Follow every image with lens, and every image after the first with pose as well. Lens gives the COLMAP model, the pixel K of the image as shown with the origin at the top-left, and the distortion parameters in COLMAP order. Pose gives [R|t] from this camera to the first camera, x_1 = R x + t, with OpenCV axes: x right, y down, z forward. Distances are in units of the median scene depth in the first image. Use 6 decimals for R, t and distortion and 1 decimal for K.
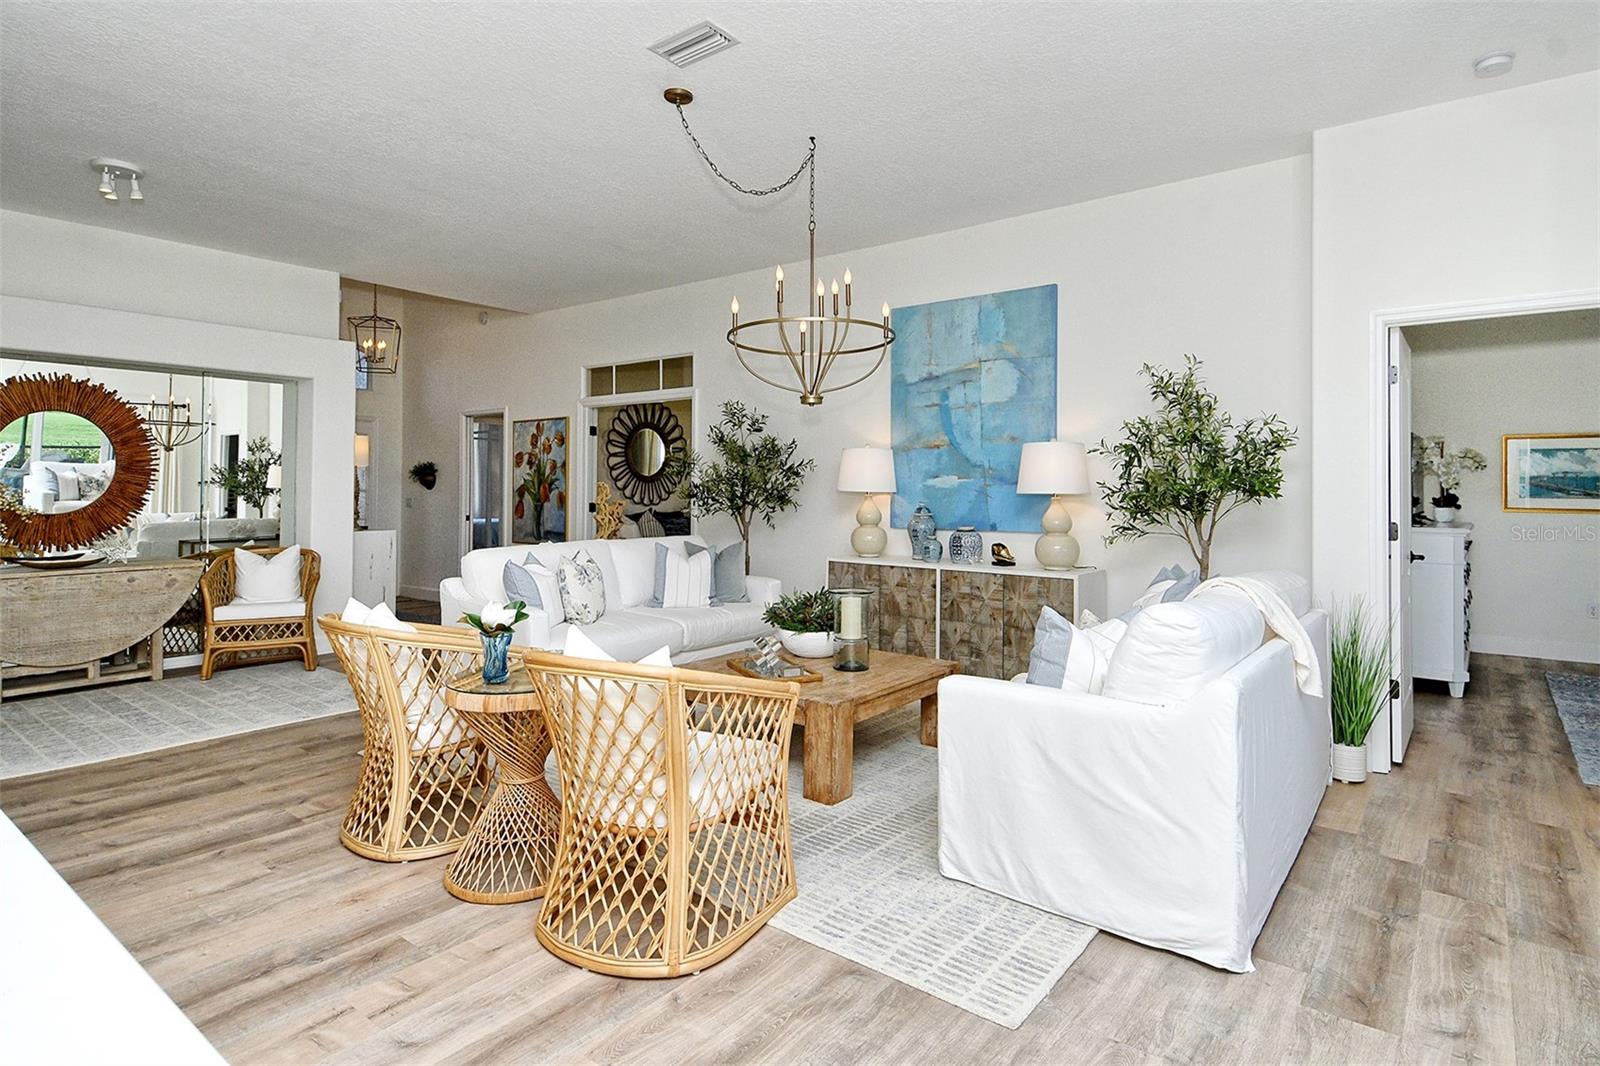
lens RADIAL K [[835.4, 0, 773.2], [0, 835.4, 475.1], [0, 0, 1]] dist [0.002625, -0.011664]
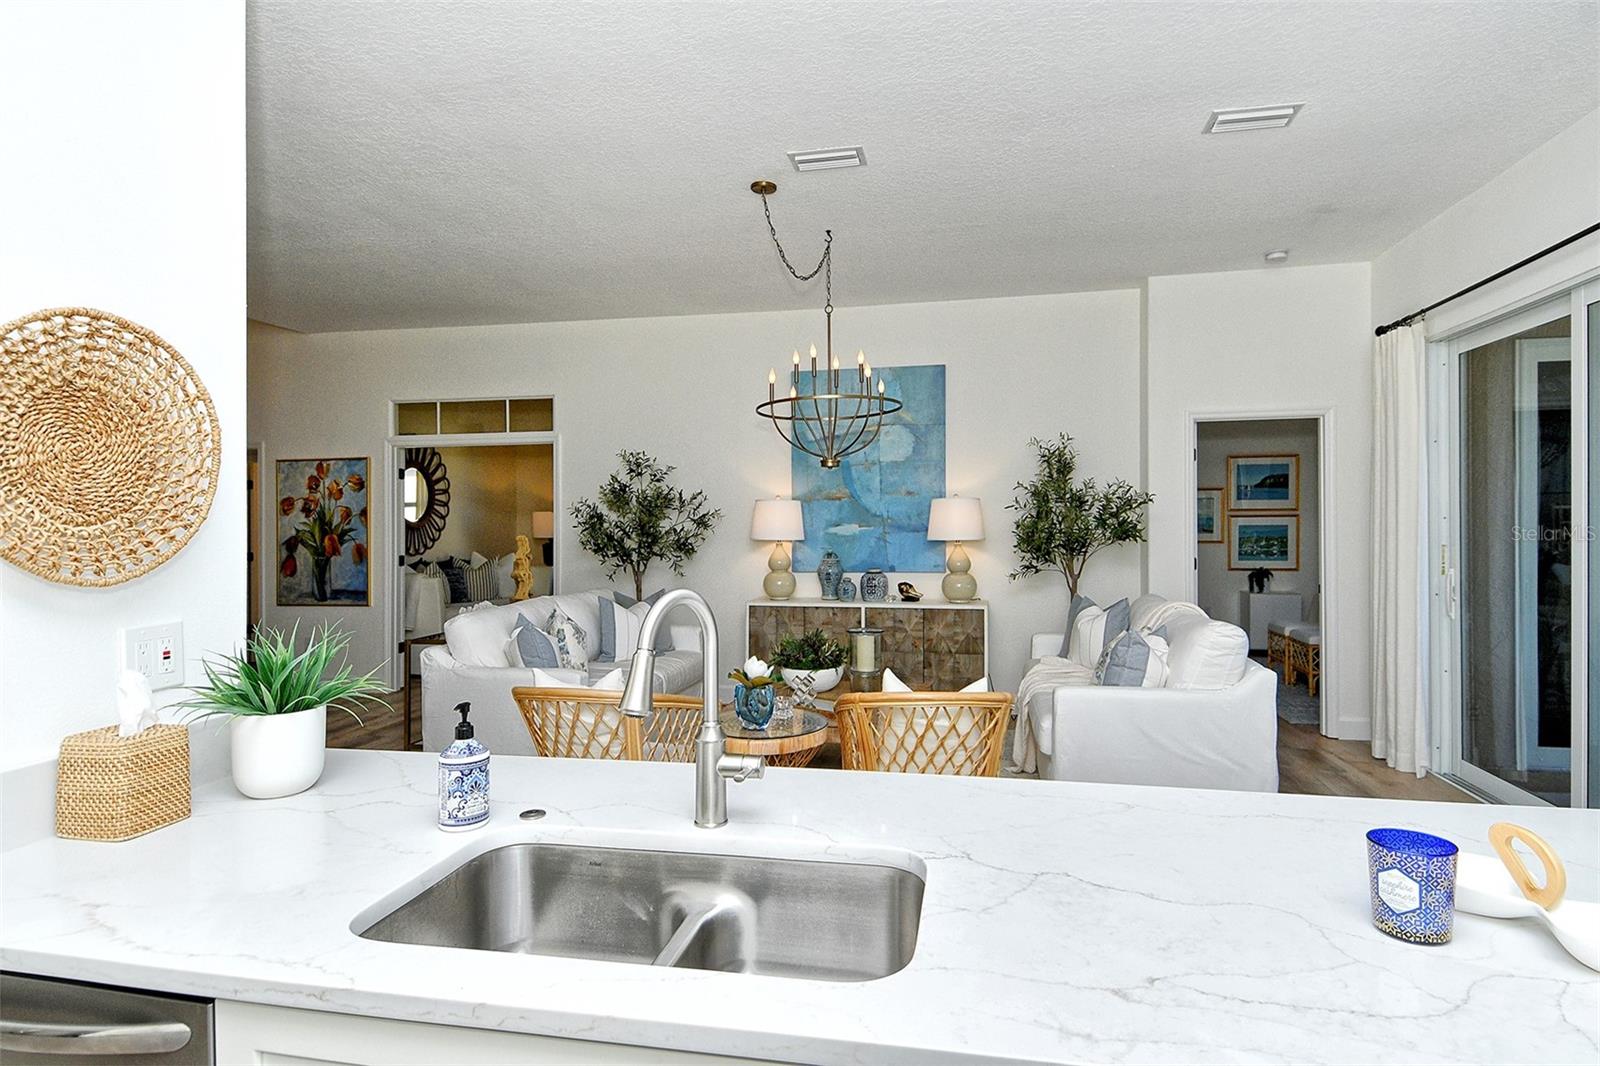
lens RADIAL K [[880.2, 0, 823.1], [0, 880.2, 516.1], [0, 0, 1]] dist [0.006519, -0.001209]
pose [[0.890708, -0.008421, 0.454498, -0.366491], [0.005145, 0.999951, 0.008445, -0.021187], [-0.454546, -0.005183, 0.890708, -0.043042]]
